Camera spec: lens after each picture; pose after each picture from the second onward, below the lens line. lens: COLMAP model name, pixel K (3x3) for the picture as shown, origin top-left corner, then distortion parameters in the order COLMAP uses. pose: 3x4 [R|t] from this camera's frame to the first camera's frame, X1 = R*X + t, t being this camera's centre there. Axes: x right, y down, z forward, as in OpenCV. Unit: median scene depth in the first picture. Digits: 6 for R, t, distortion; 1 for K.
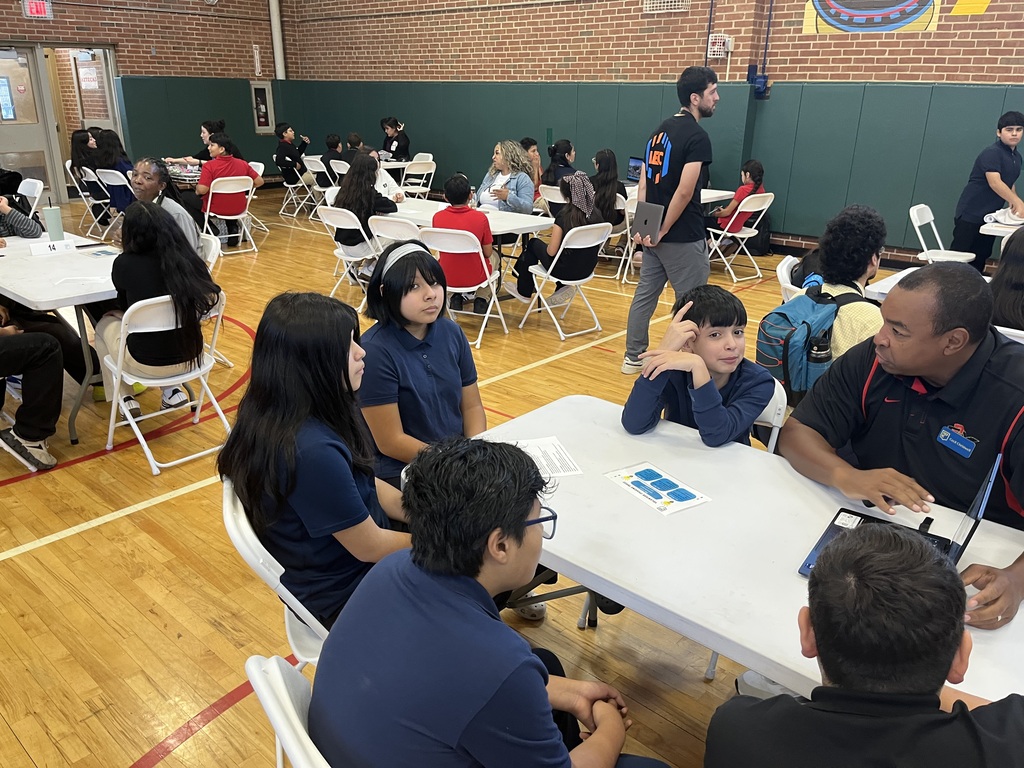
lens RADIAL K [[796.0, 0, 513.4], [0, 796.0, 382.9], [0, 0, 1]] dist [0.020288, -0.013591]
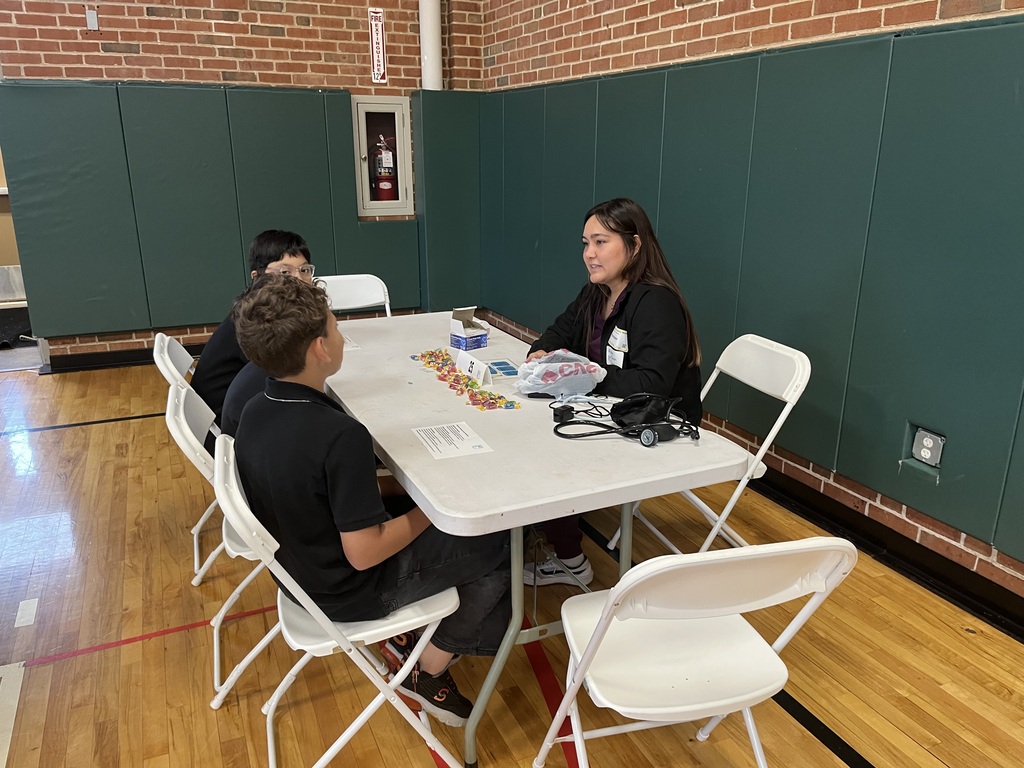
lens RADIAL K [[796.0, 0, 510.6], [0, 796.0, 384.4], [0, 0, 1]] dist [0.020288, -0.013591]
pose [[0.917705, 0.102506, -0.383810, -0.081014], [-0.124847, 0.991604, -0.033682, -0.225891], [0.377135, 0.078828, 0.922797, 0.663491]]
